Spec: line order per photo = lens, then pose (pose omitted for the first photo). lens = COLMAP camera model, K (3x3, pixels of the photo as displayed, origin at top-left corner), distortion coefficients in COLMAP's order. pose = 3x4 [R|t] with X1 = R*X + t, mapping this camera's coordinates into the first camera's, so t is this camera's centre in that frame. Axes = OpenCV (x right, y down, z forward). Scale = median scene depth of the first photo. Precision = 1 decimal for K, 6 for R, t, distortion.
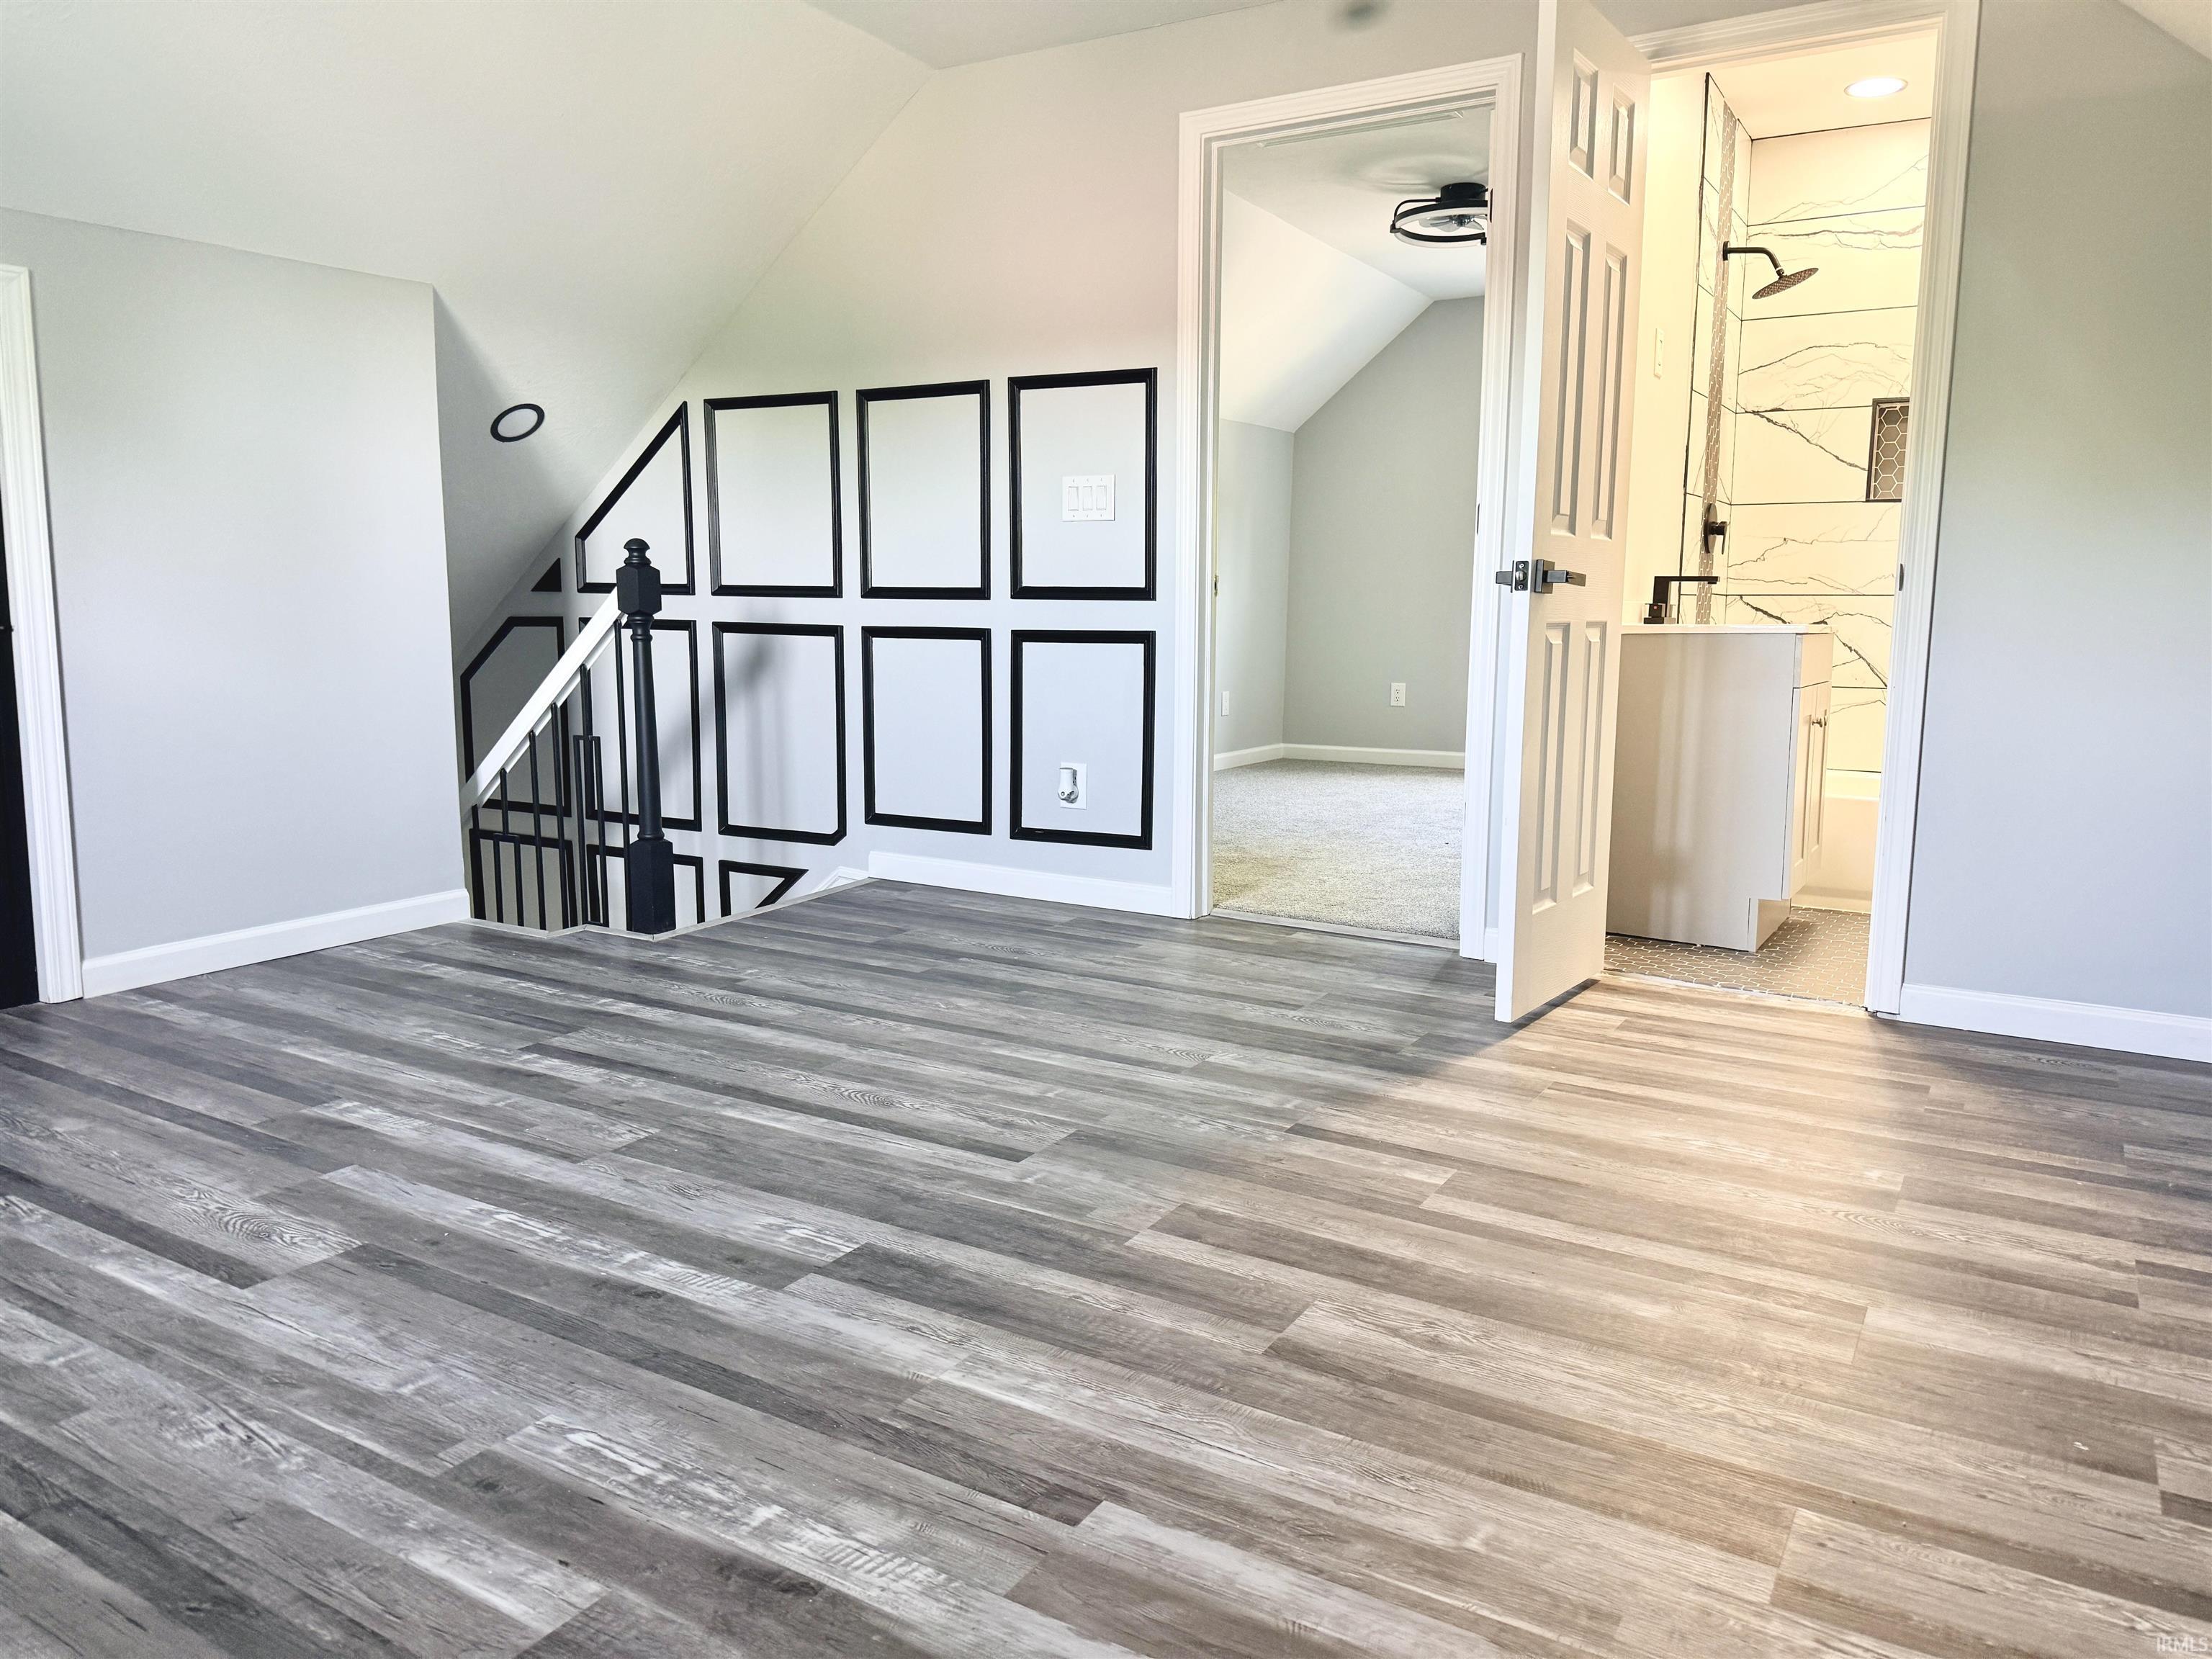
lens RADIAL K [[1660.9, 0, 1106.0], [0, 1660.9, 829.5], [0, 0, 1]] dist [0.006403, -0.048348]
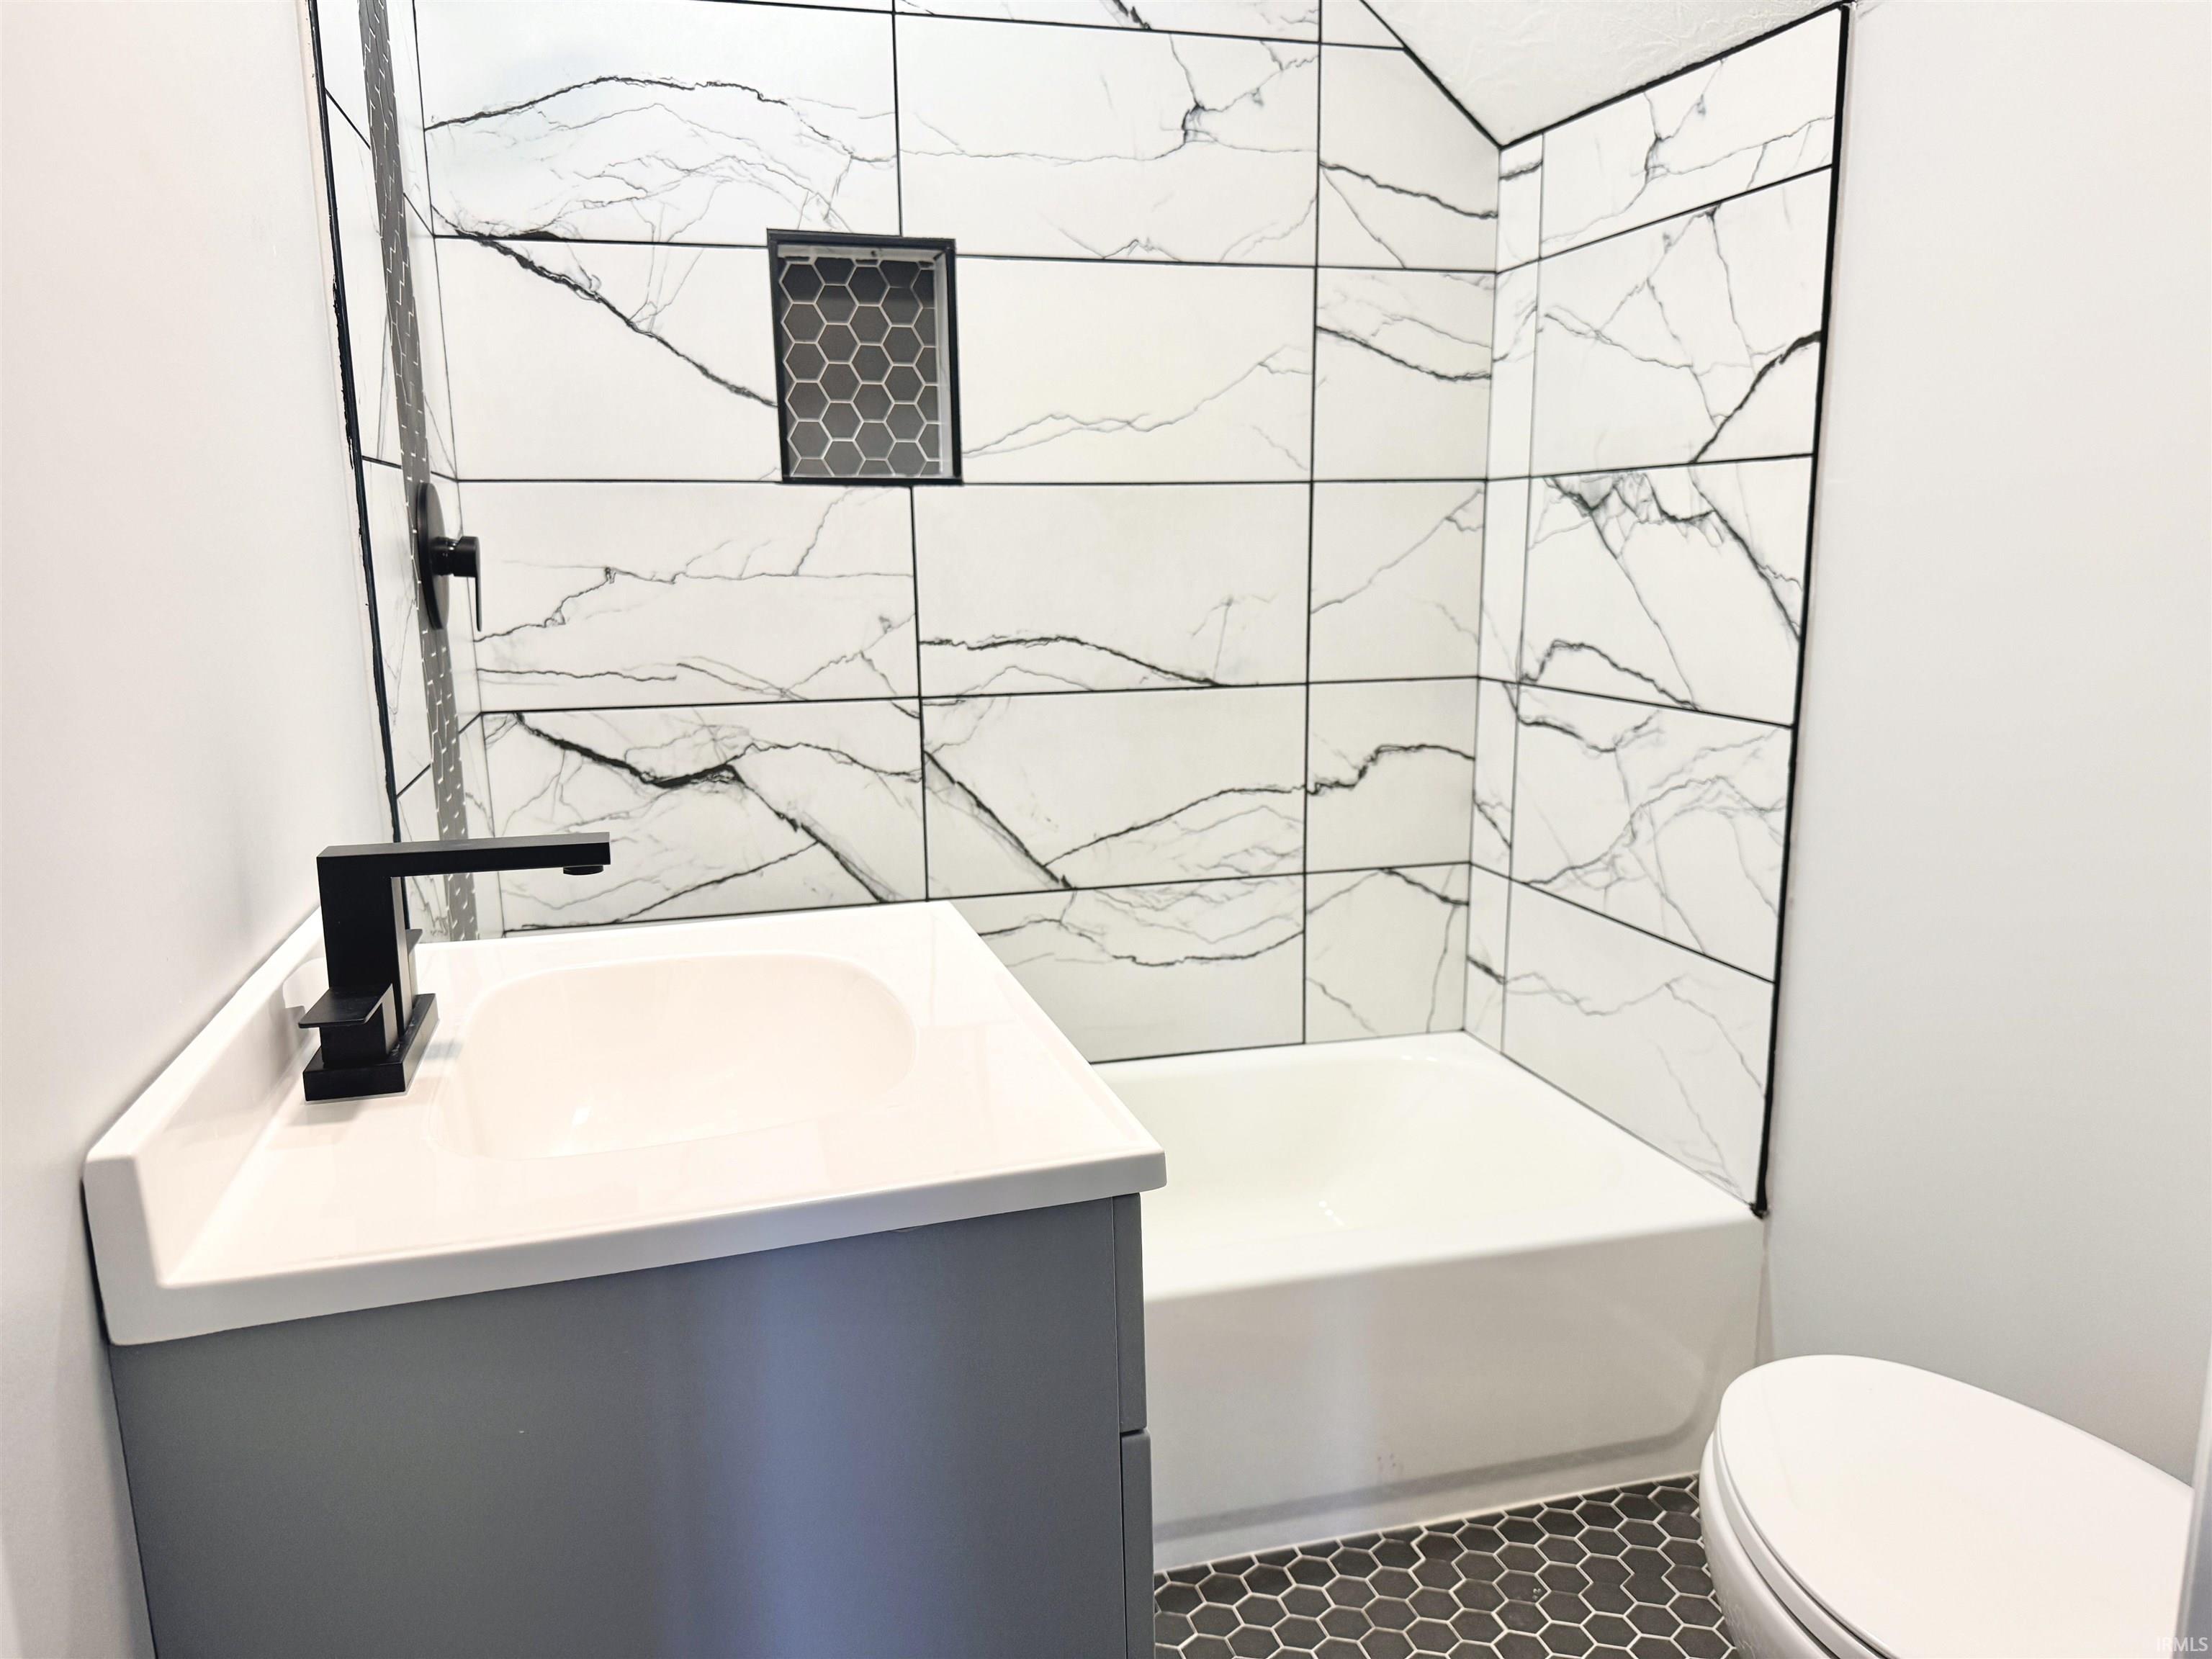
lens RADIAL K [[1563.5, 0, 1104.7], [0, 1563.5, 816.3], [0, 0, 1]] dist [0.046695, -0.039861]
pose [[0.686381, -0.145383, 0.712562, 0.389486], [0.118920, 0.989063, 0.087247, -0.248261], [-0.717453, 0.024854, 0.696163, 1.196549]]
